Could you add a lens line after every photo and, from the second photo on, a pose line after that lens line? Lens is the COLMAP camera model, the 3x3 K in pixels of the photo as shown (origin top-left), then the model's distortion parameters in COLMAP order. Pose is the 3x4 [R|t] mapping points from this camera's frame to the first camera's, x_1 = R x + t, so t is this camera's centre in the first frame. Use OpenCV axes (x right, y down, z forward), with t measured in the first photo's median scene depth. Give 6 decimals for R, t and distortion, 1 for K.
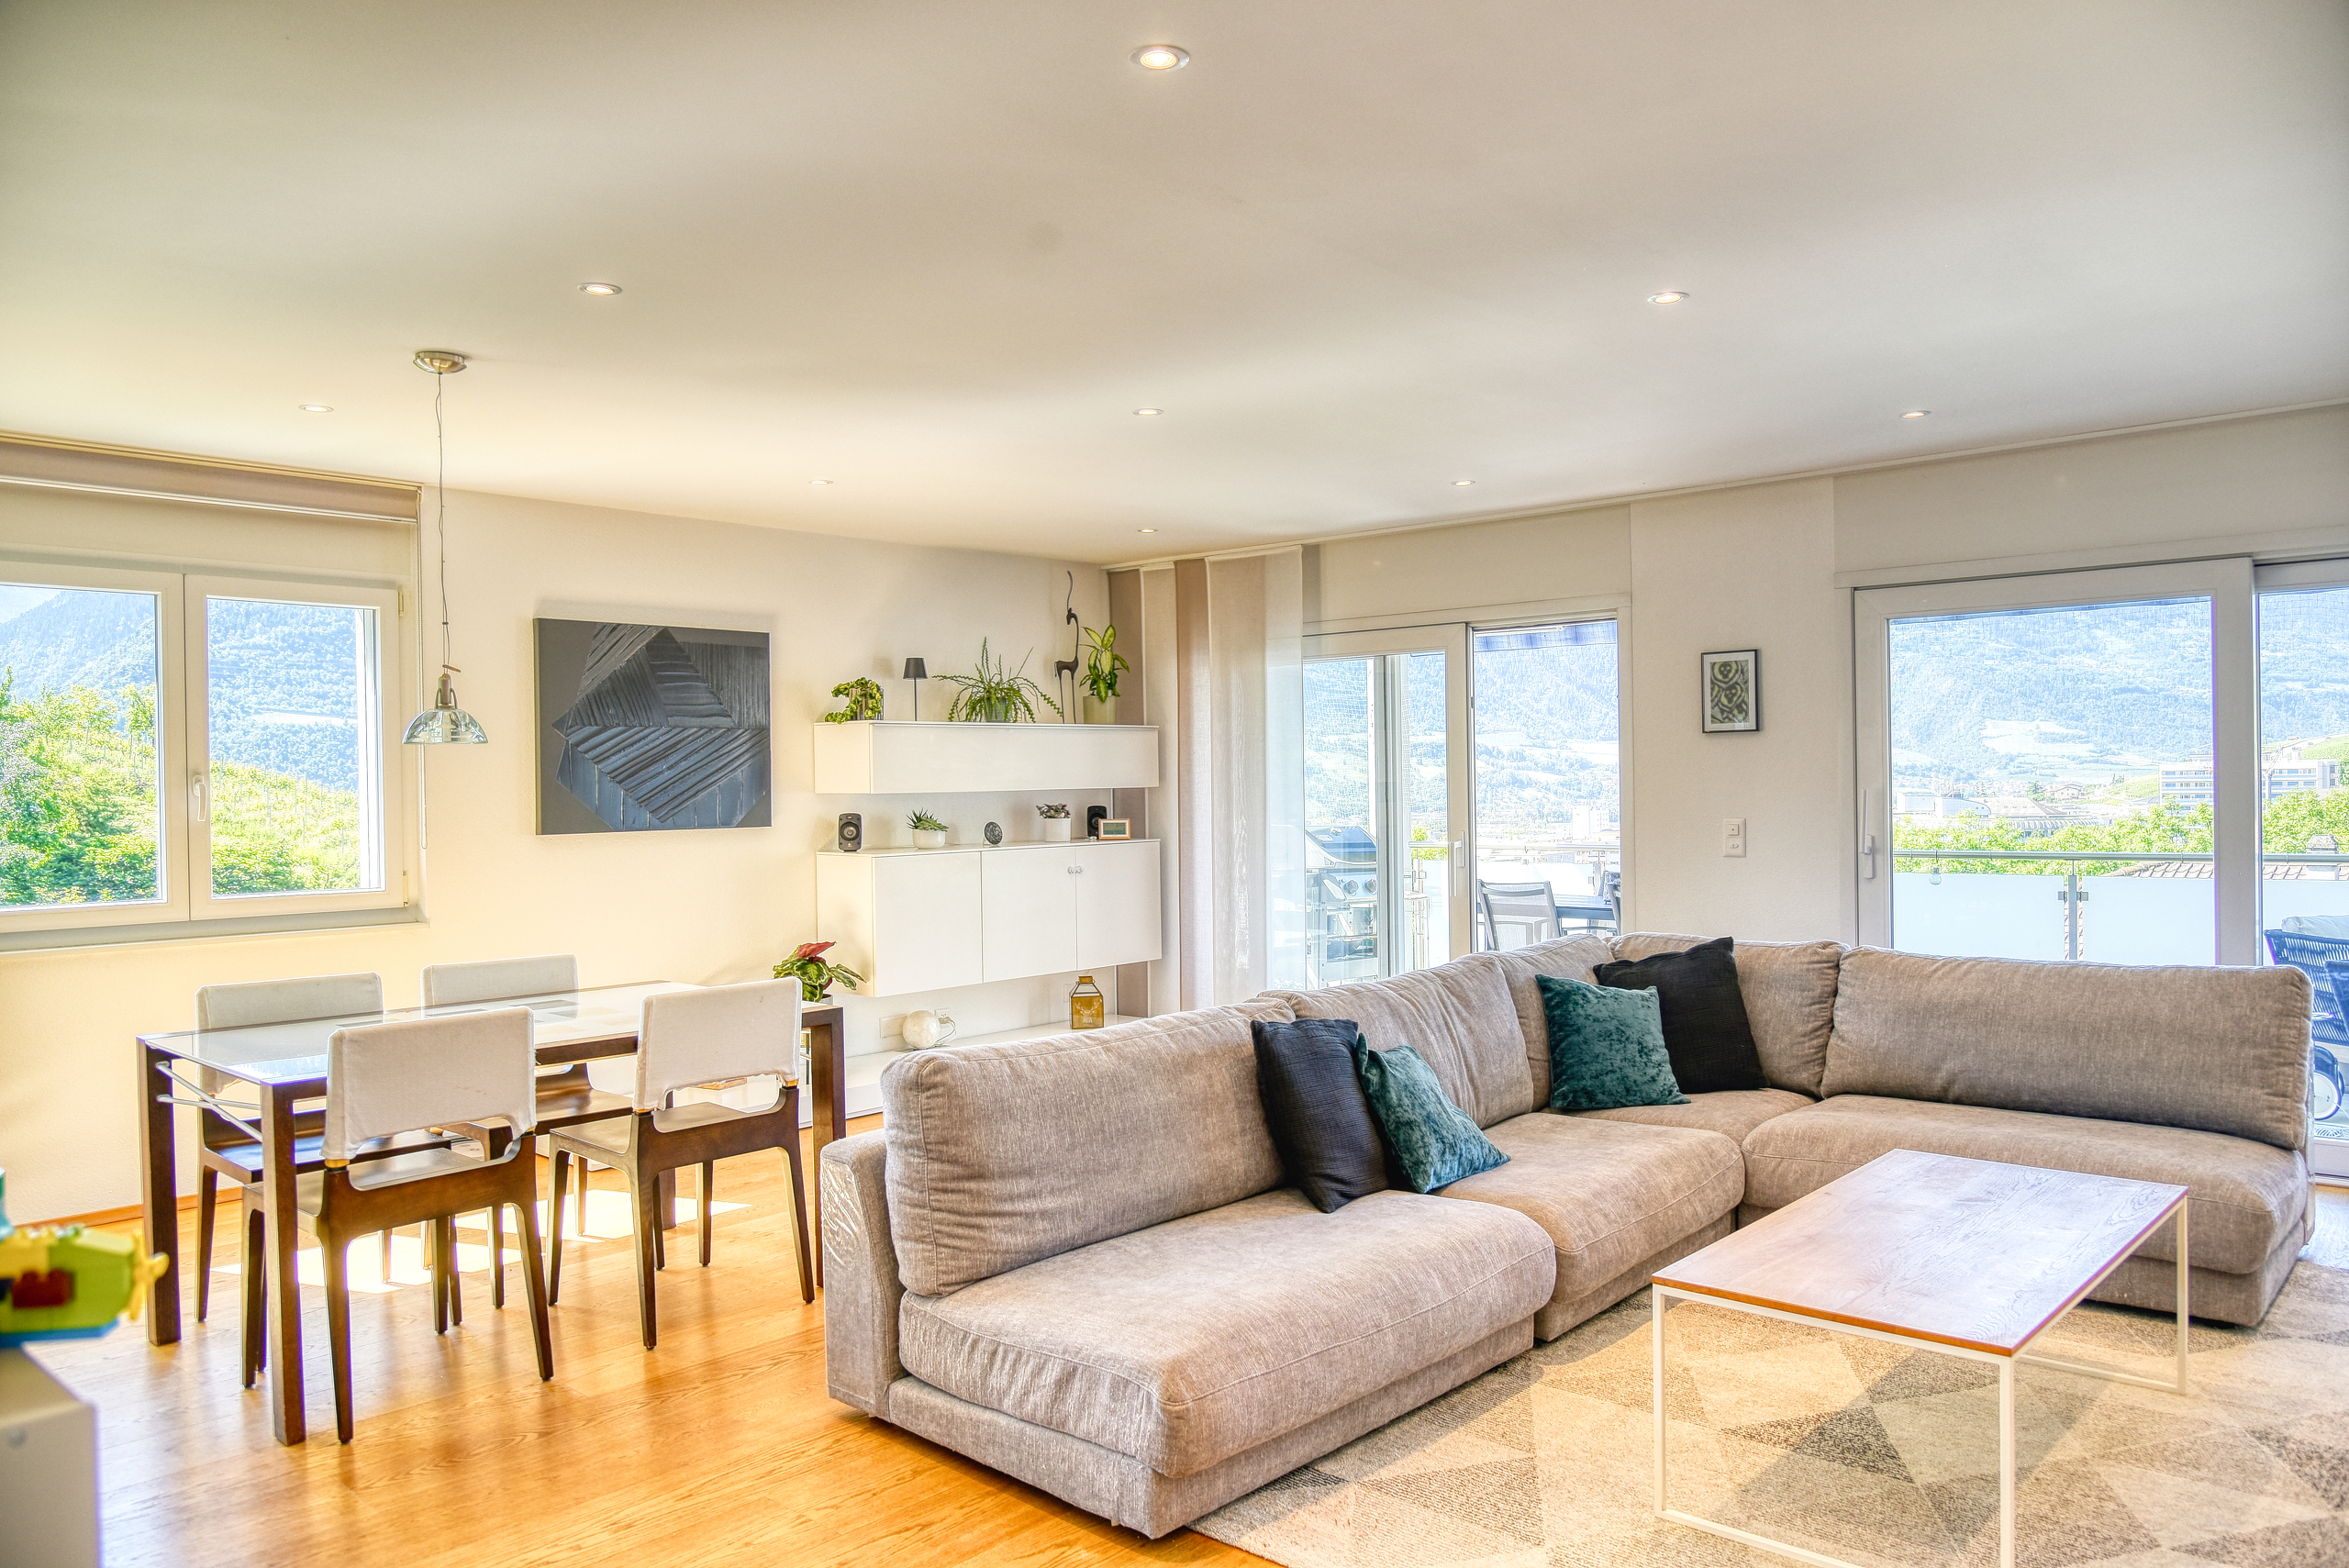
lens RADIAL K [[1659.2, 0, 1174.5], [0, 1659.2, 784.0], [0, 0, 1]] dist [-0.002384, -0.001106]
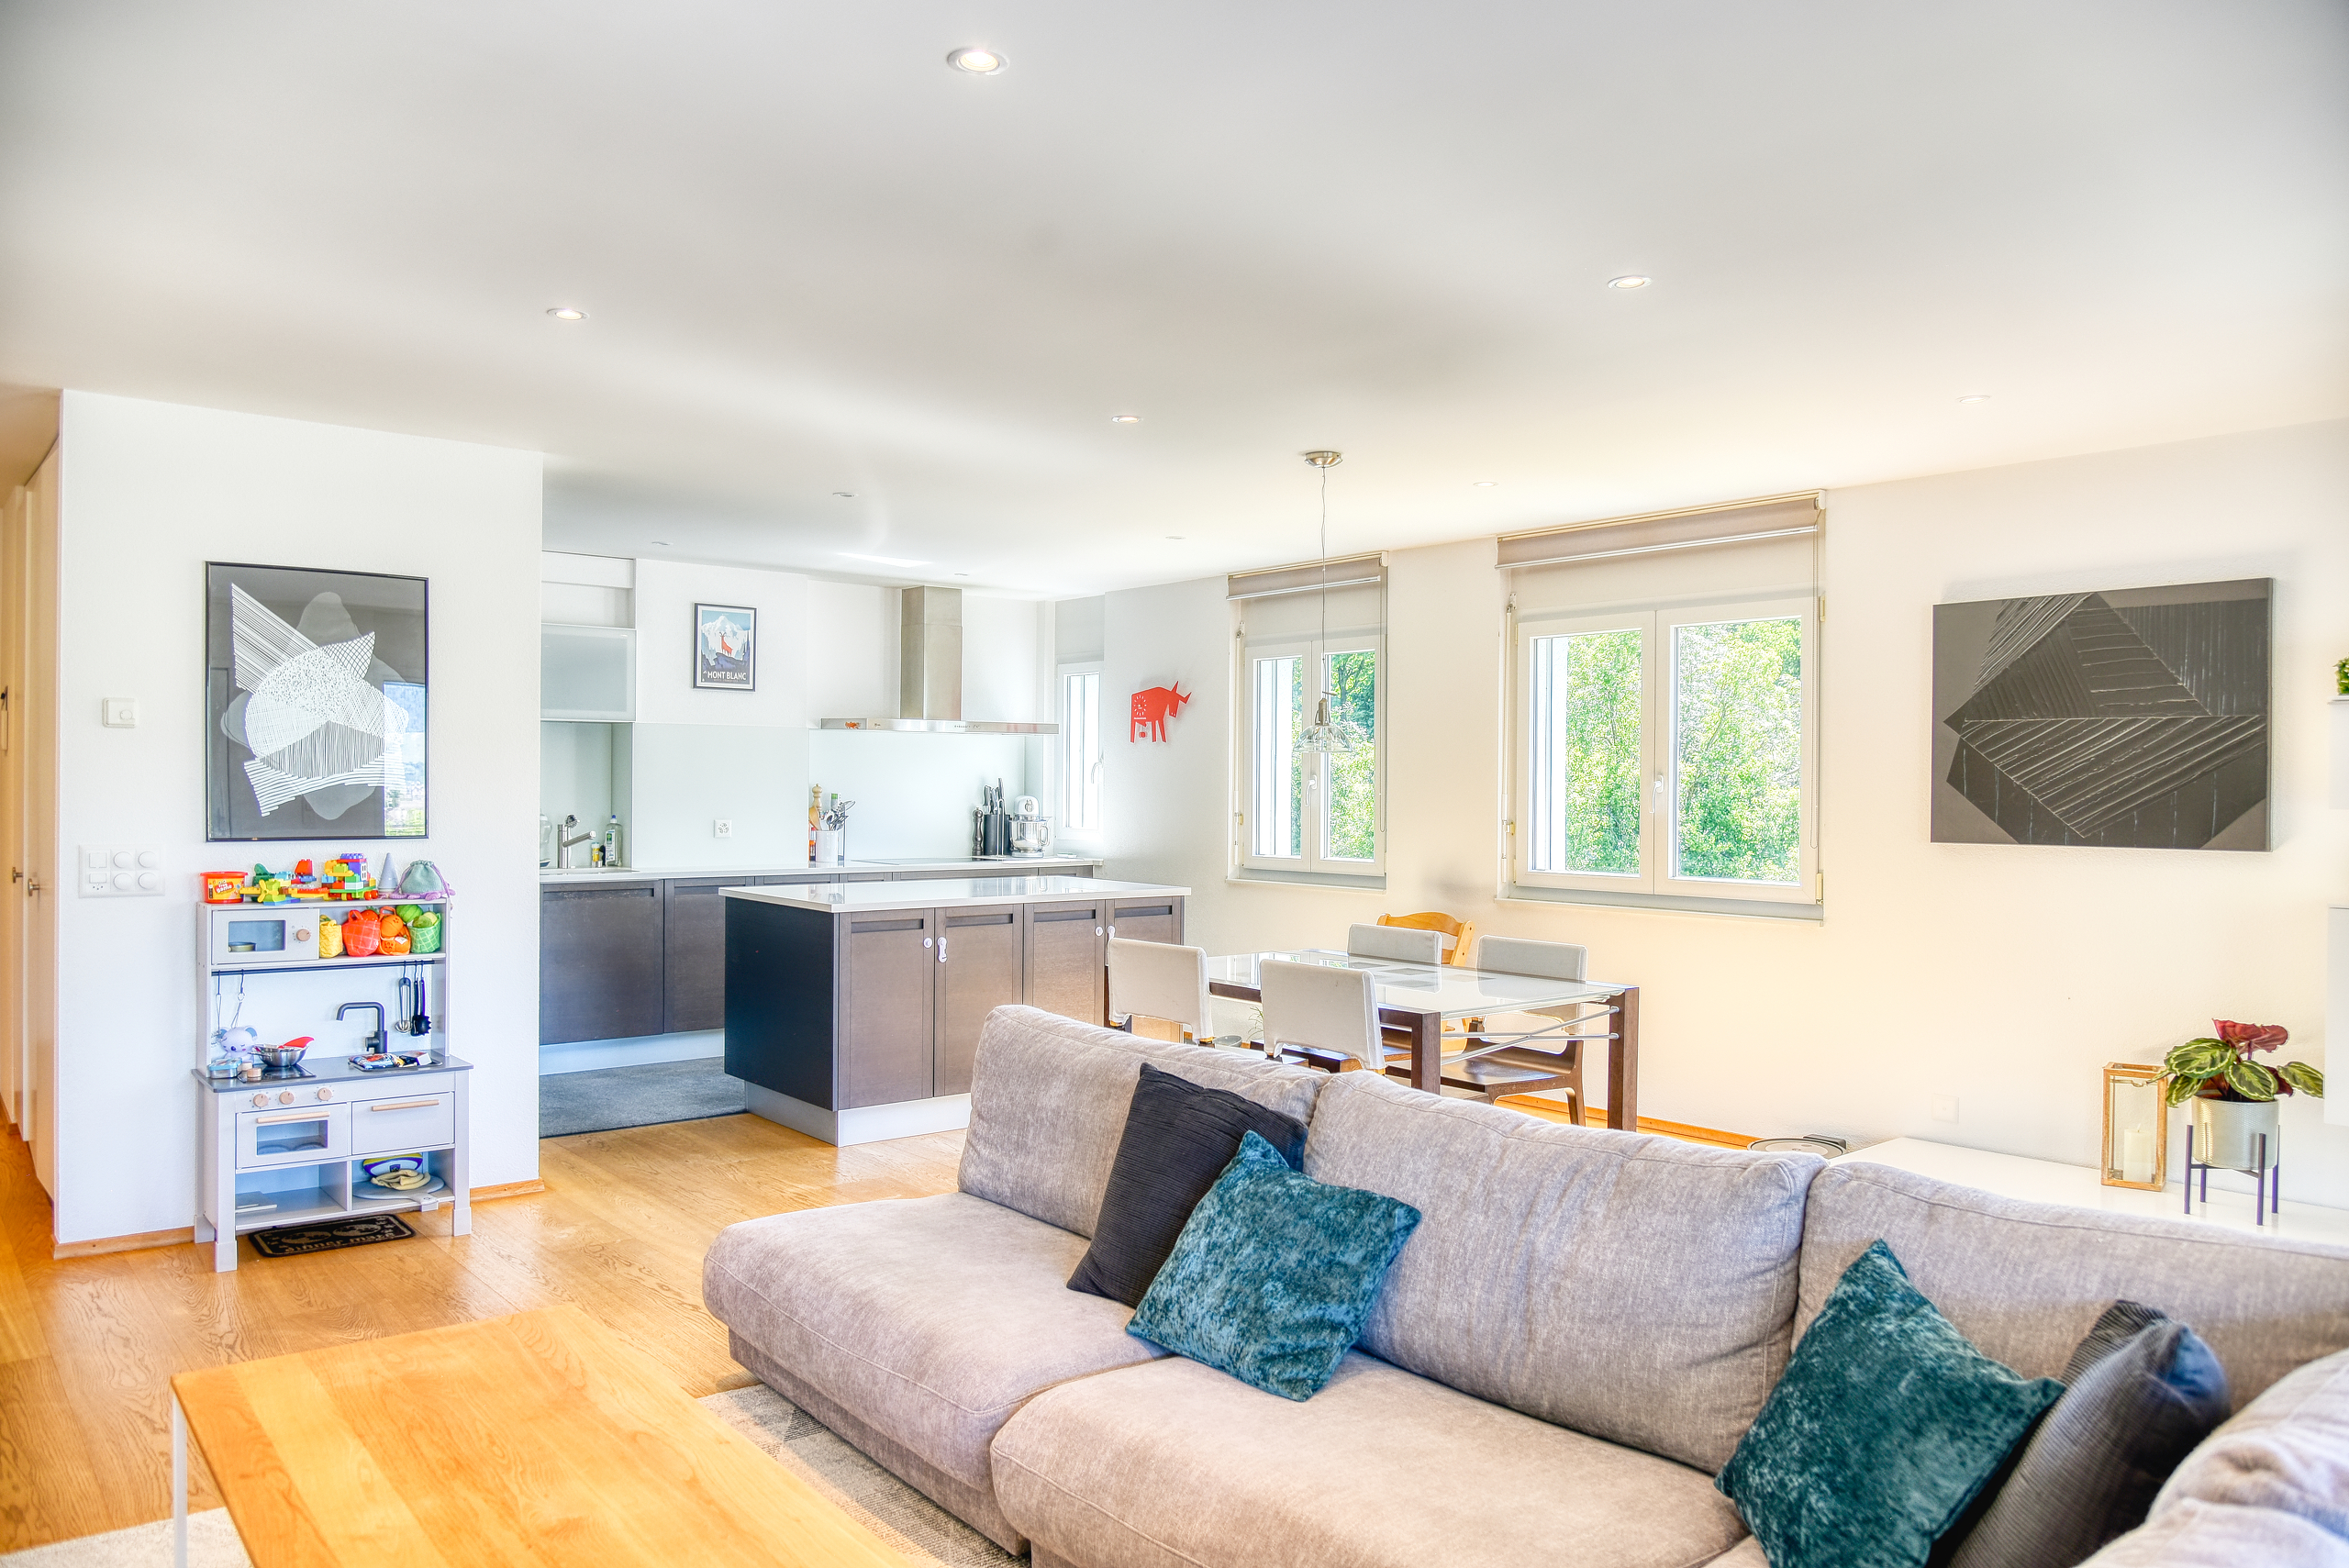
lens RADIAL K [[1659.2, 0, 1174.5], [0, 1659.2, 784.0], [0, 0, 1]] dist [-0.002384, -0.001106]
pose [[-0.164903, 0.013246, -0.986221, 0.611575], [-0.009624, 0.999841, 0.015038, -0.012530], [0.986263, 0.011971, -0.164749, 0.777804]]
